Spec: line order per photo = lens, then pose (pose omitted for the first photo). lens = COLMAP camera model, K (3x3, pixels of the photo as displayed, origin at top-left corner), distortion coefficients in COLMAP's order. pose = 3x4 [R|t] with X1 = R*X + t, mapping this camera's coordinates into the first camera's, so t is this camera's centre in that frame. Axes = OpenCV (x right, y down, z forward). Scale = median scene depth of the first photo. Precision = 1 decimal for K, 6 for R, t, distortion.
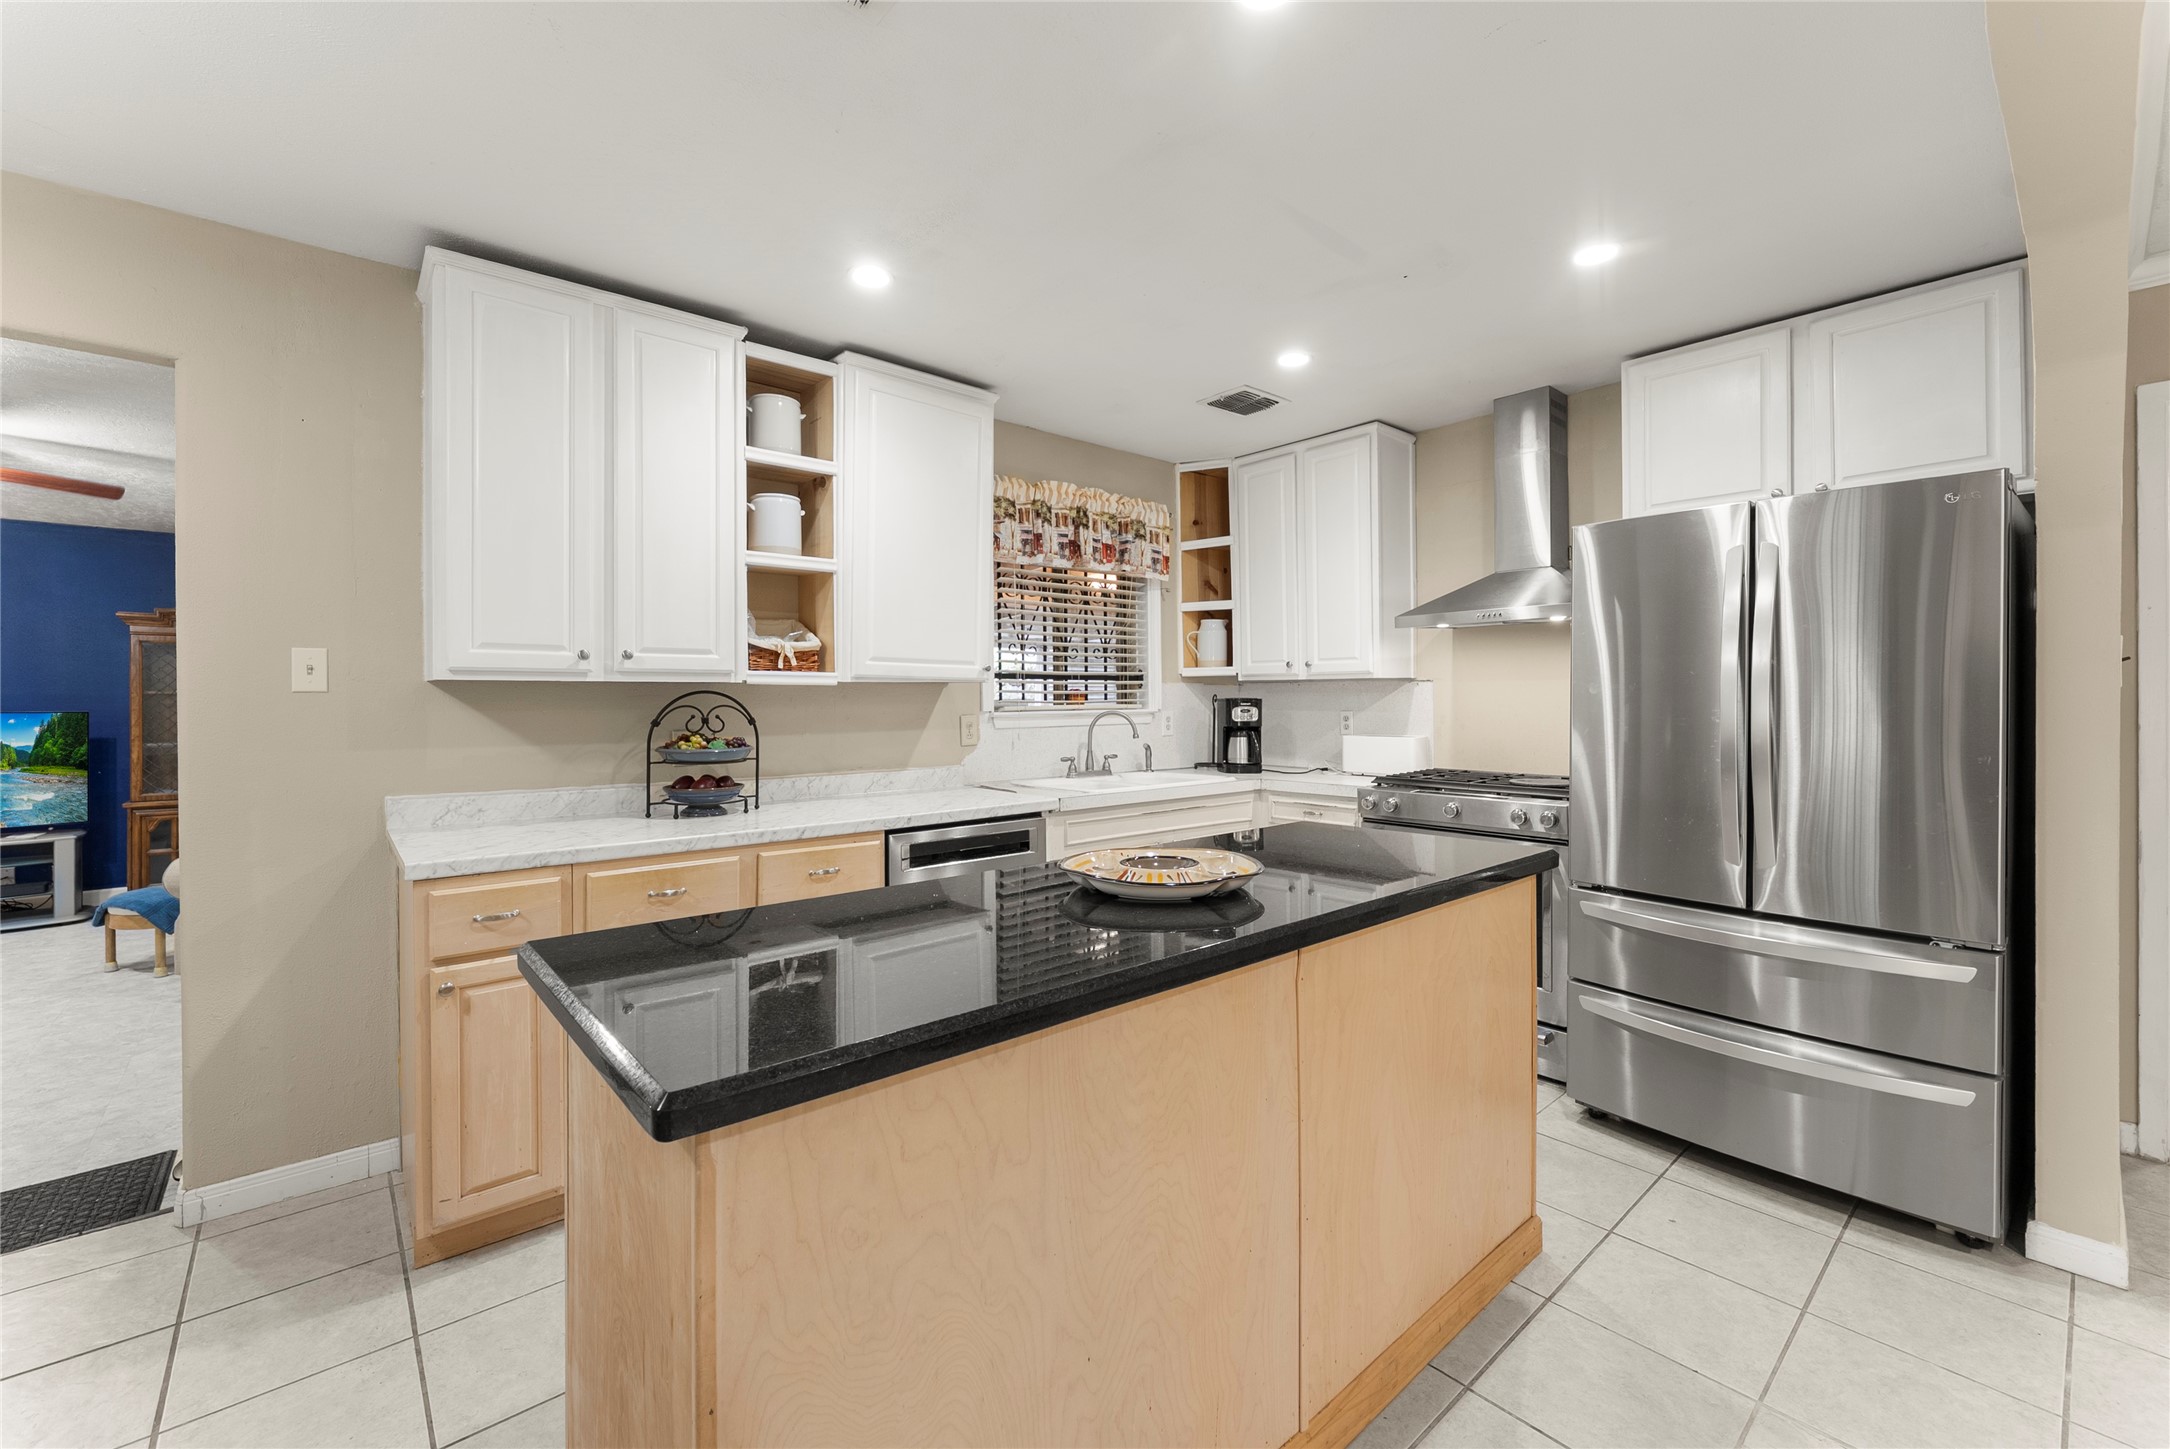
lens RADIAL K [[883.7, 0, 1079.7], [0, 883.7, 702.9], [0, 0, 1]] dist [0.000775, 0.000124]
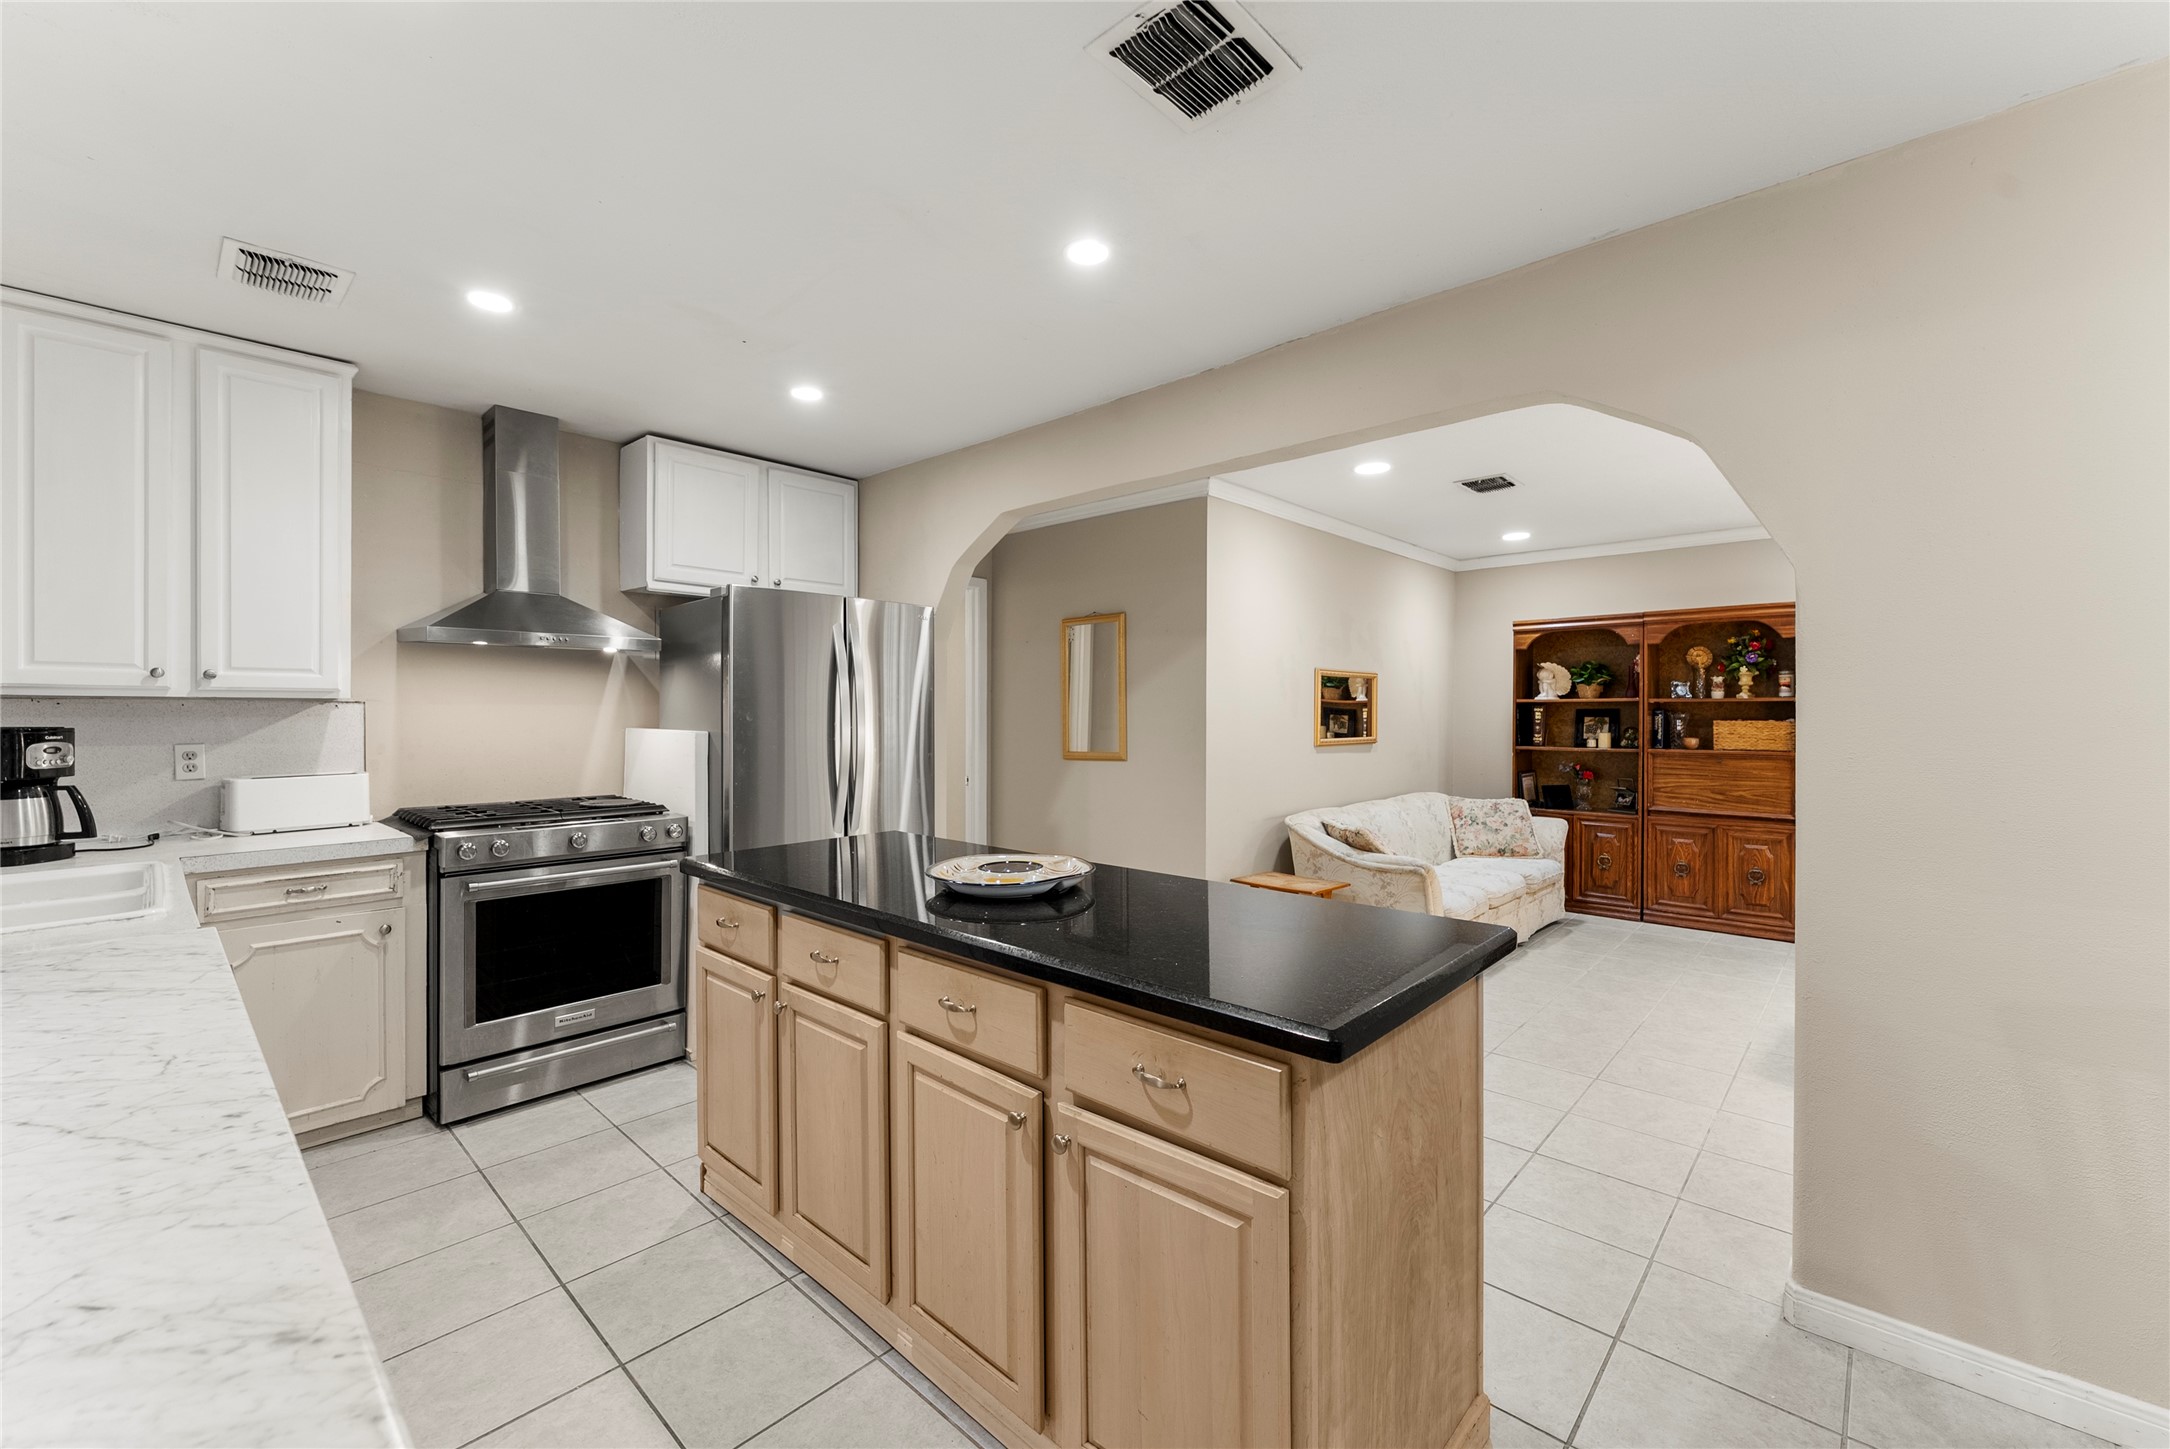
lens RADIAL K [[879.4, 0, 1085.7], [0, 879.4, 716.3], [0, 0, 1]] dist [-0.000227, -0.000119]
pose [[-0.111154, -0.001898, 0.993801, -0.546555], [0.004148, 0.999989, 0.002374, -0.013426], [-0.993795, 0.004386, -0.111145, 0.503921]]
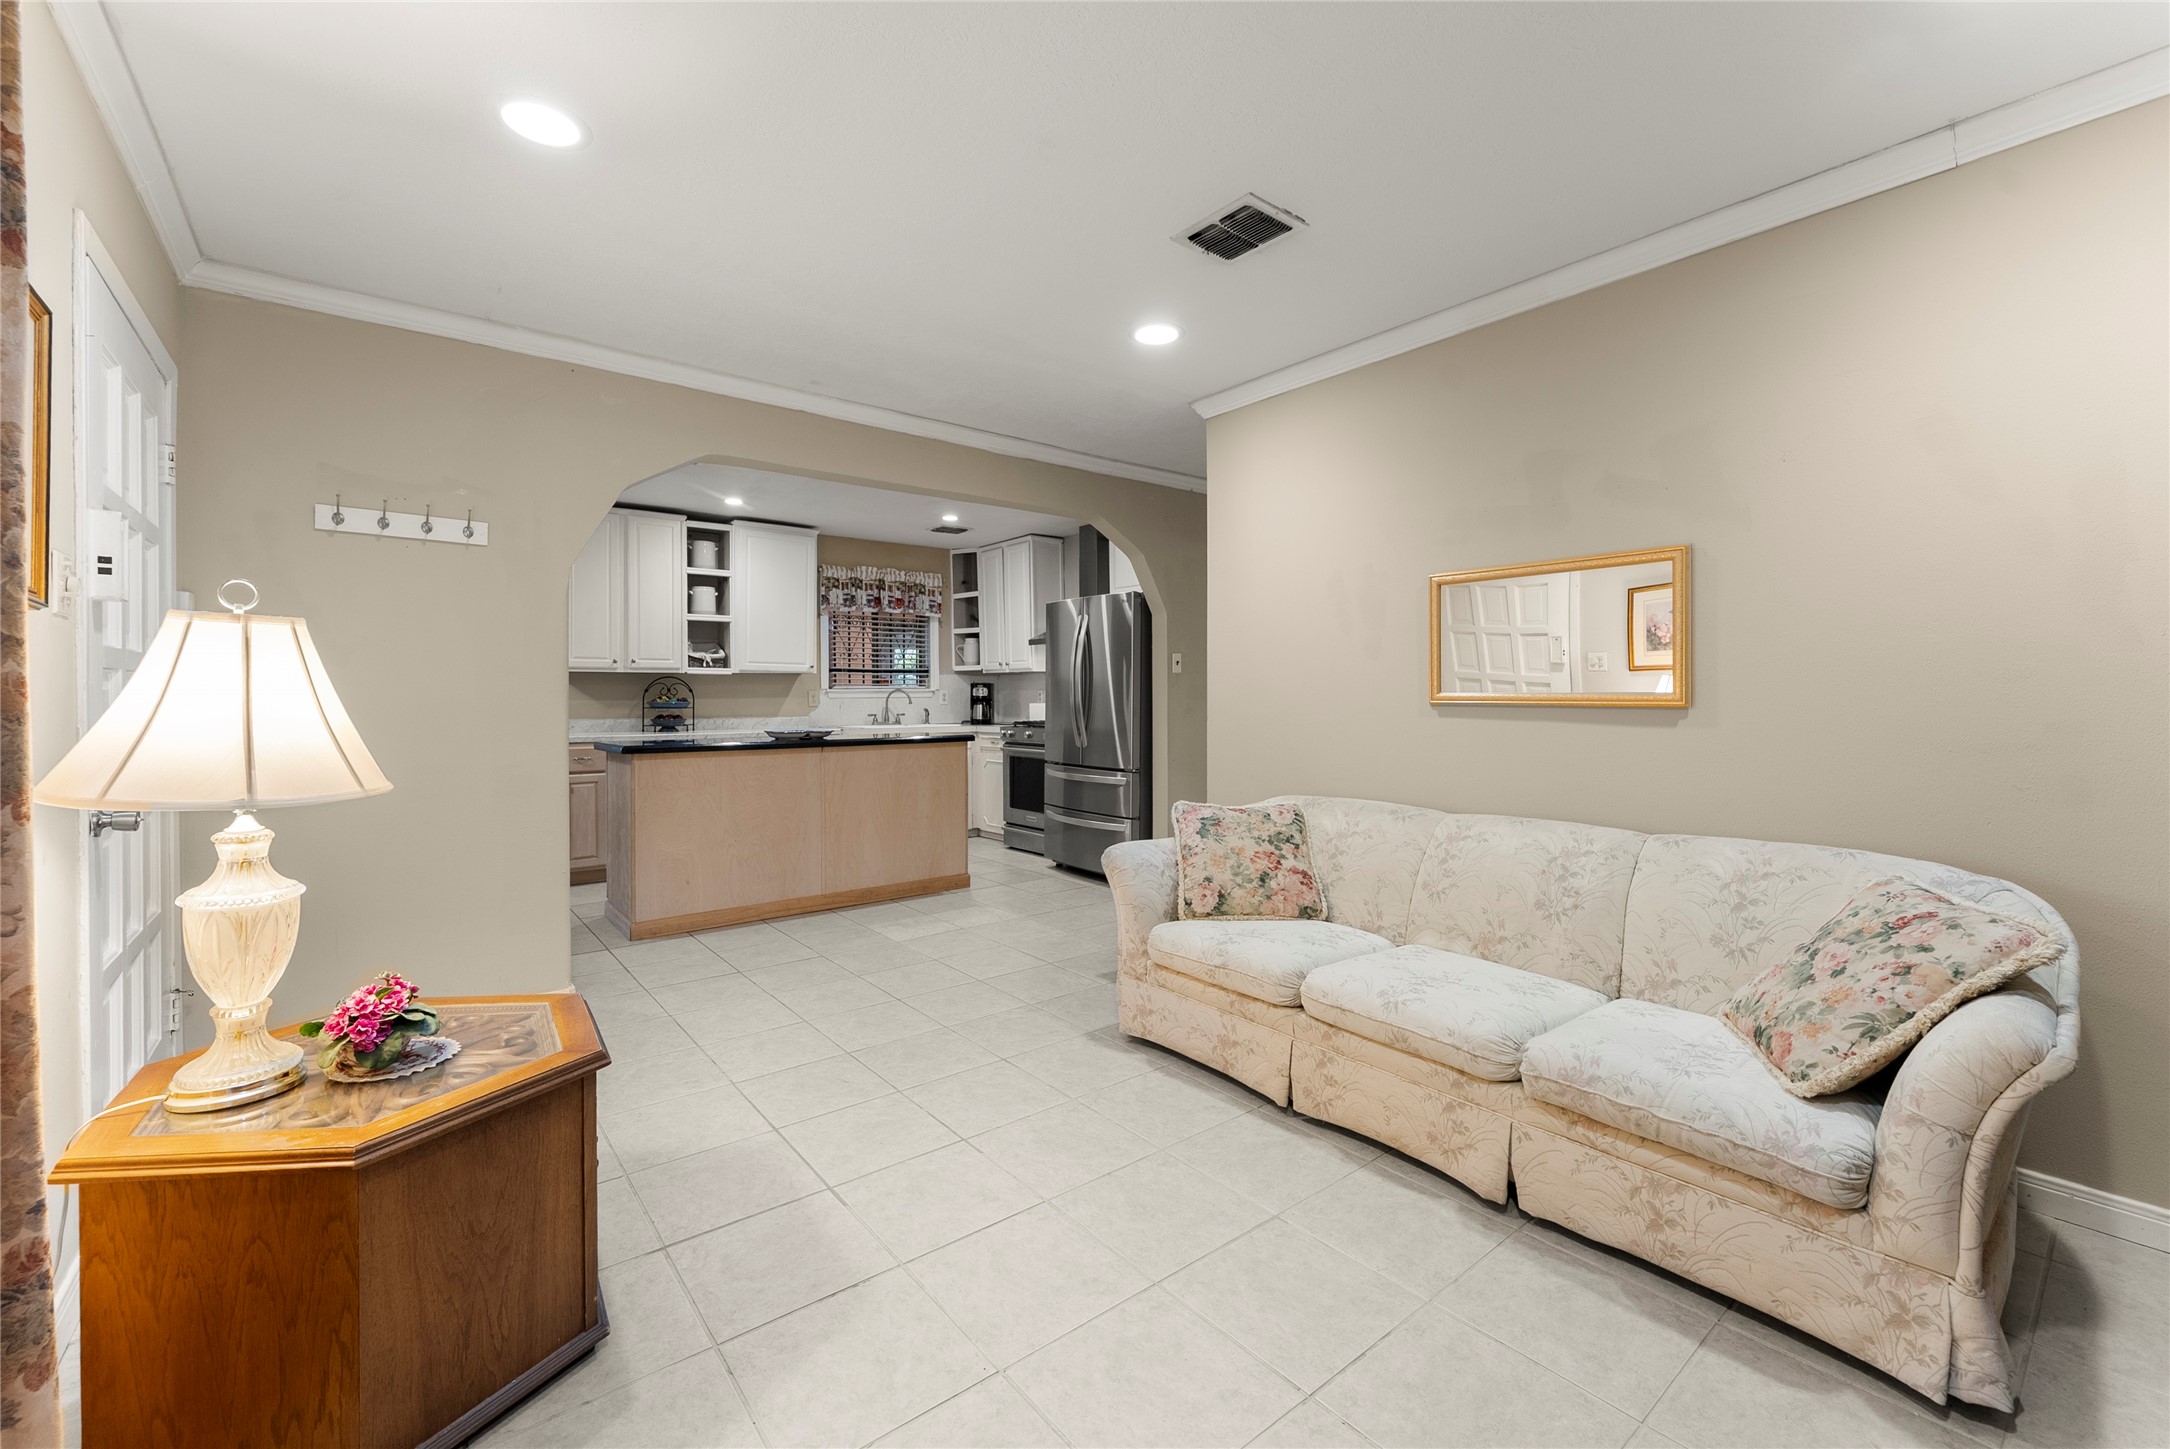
lens RADIAL K [[885.5, 0, 1085.7], [0, 885.5, 701.8], [0, 0, 1]] dist [-0.001253, -0.000144]
pose [[0.999301, -0.000009, -0.037394, 0.578344], [0.000037, 1.000000, 0.000741, 0.039466], [0.037394, -0.000742, 0.999300, -0.972267]]
